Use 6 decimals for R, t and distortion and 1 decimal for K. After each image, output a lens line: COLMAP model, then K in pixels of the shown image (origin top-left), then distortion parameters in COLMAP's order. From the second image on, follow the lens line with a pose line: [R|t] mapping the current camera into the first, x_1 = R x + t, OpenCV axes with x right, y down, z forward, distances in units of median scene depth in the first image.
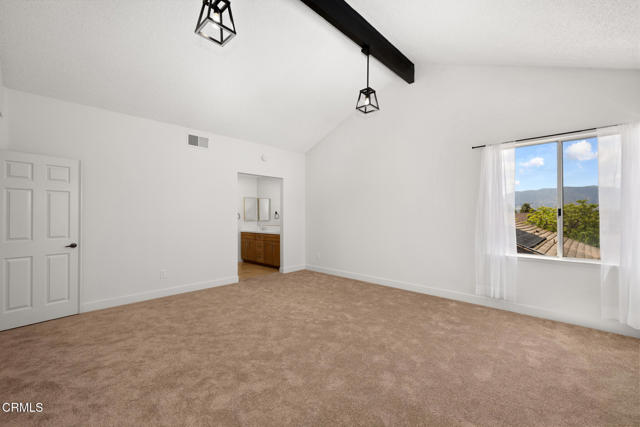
lens RADIAL K [[267.8, 0, 322.2], [0, 267.8, 214.4], [0, 0, 1]] dist [-0.000329, -0.000031]
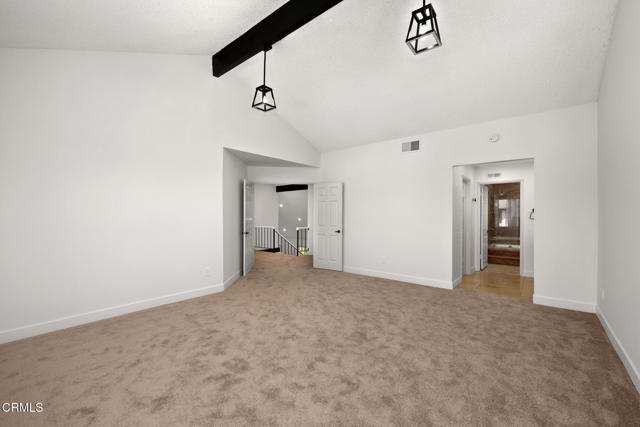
lens RADIAL K [[267.8, 0, 322.2], [0, 267.8, 214.4], [0, 0, 1]] dist [-0.000329, -0.000031]
pose [[0.078253, -0.000055, -0.996933, 0.810684], [0.000345, 1.000000, -0.000028, 0.005324], [0.996933, -0.000342, 0.078253, 0.755304]]
